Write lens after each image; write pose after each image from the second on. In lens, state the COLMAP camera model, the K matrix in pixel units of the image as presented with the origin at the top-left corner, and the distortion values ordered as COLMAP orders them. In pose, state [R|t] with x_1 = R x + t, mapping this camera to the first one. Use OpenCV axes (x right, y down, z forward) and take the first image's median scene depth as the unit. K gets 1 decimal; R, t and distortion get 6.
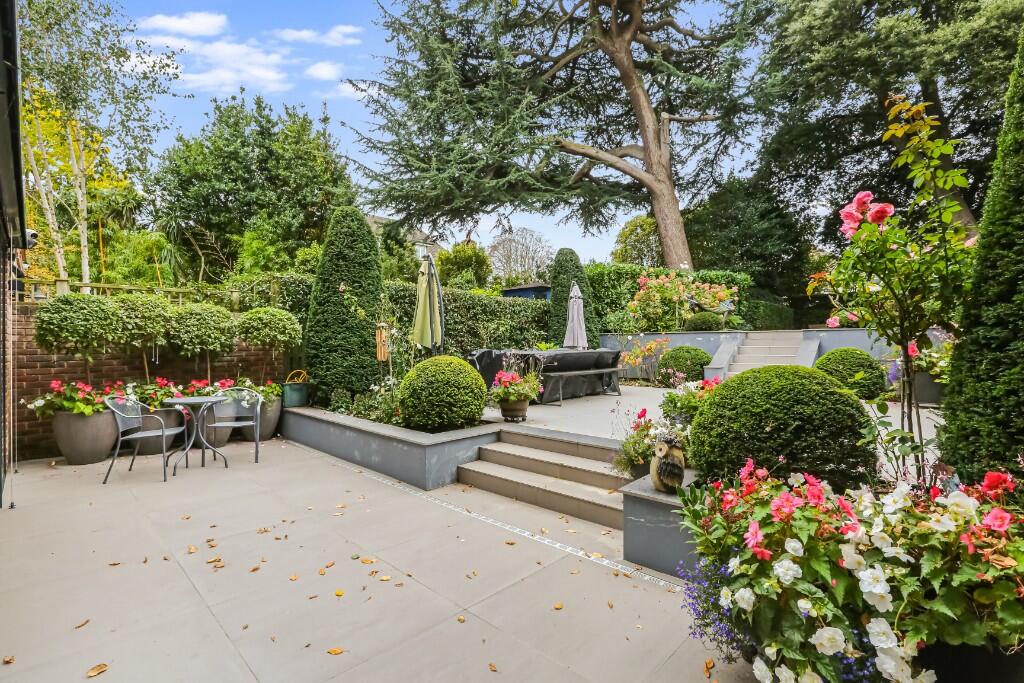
lens RADIAL K [[460.6, 0, 516.3], [0, 460.6, 336.8], [0, 0, 1]] dist [-0.036936, 0.005396]
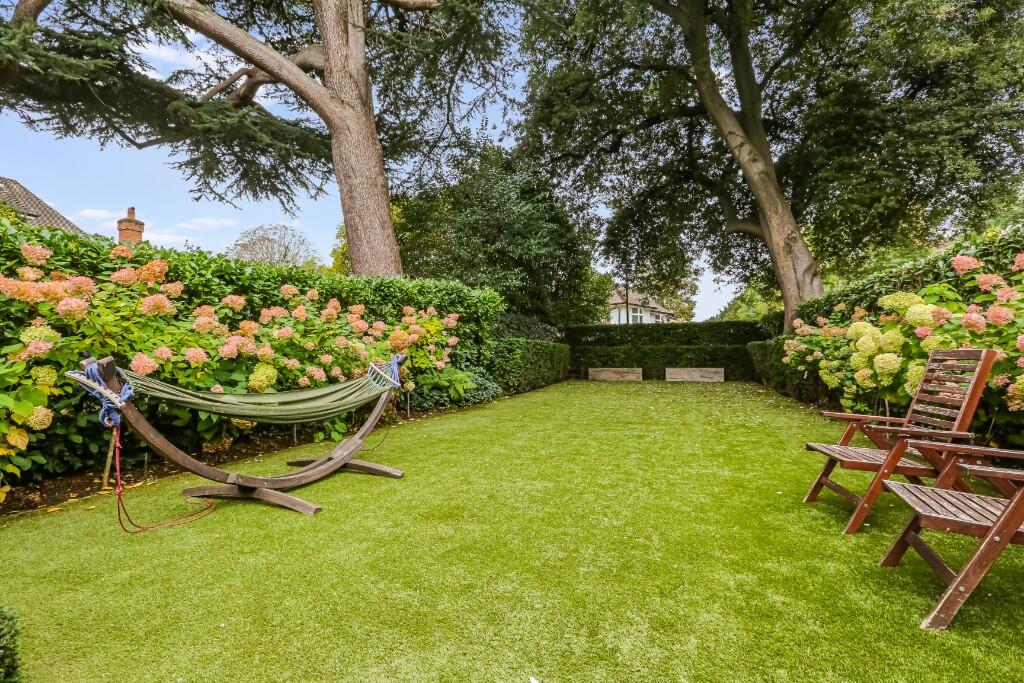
lens RADIAL K [[460.6, 0, 510.3], [0, 460.6, 338.4], [0, 0, 1]] dist [-0.036936, 0.005396]
pose [[0.914478, 0.015731, 0.404330, 0.254616], [-0.003899, 0.999540, -0.030070, -0.052899], [-0.404617, 0.025922, 0.914119, 0.412172]]
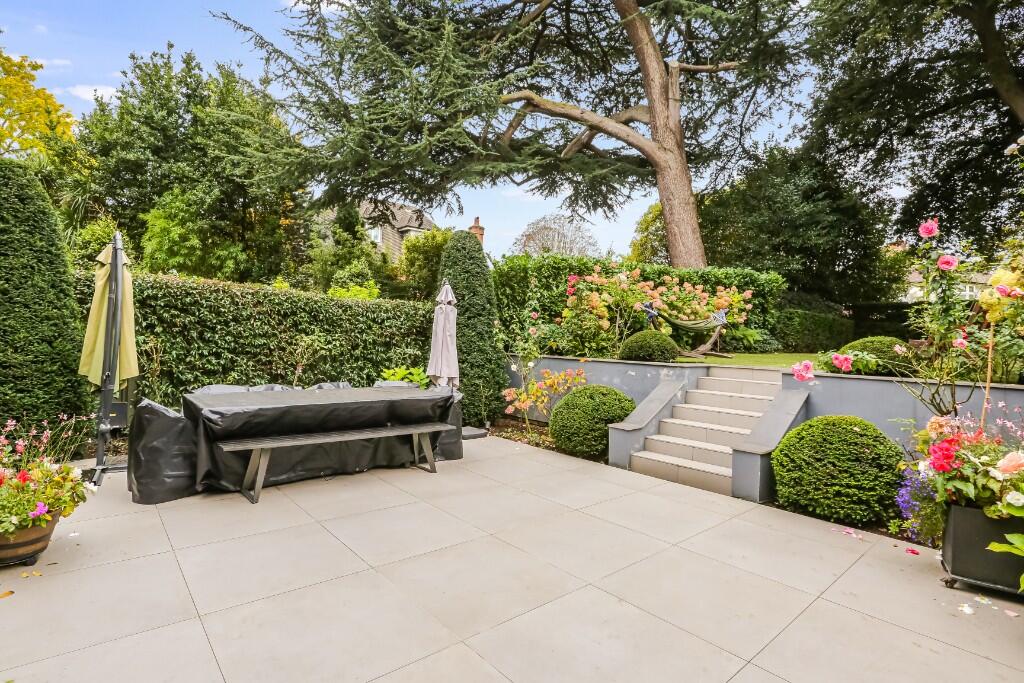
lens RADIAL K [[496.7, 0, 512.4], [0, 496.7, 328.3], [0, 0, 1]] dist [-0.028827, 0.003078]
pose [[0.993391, 0.035948, -0.109009, 0.142499], [-0.037151, 0.999269, -0.009023, -0.021075], [0.108605, 0.013013, 0.994000, 0.134183]]
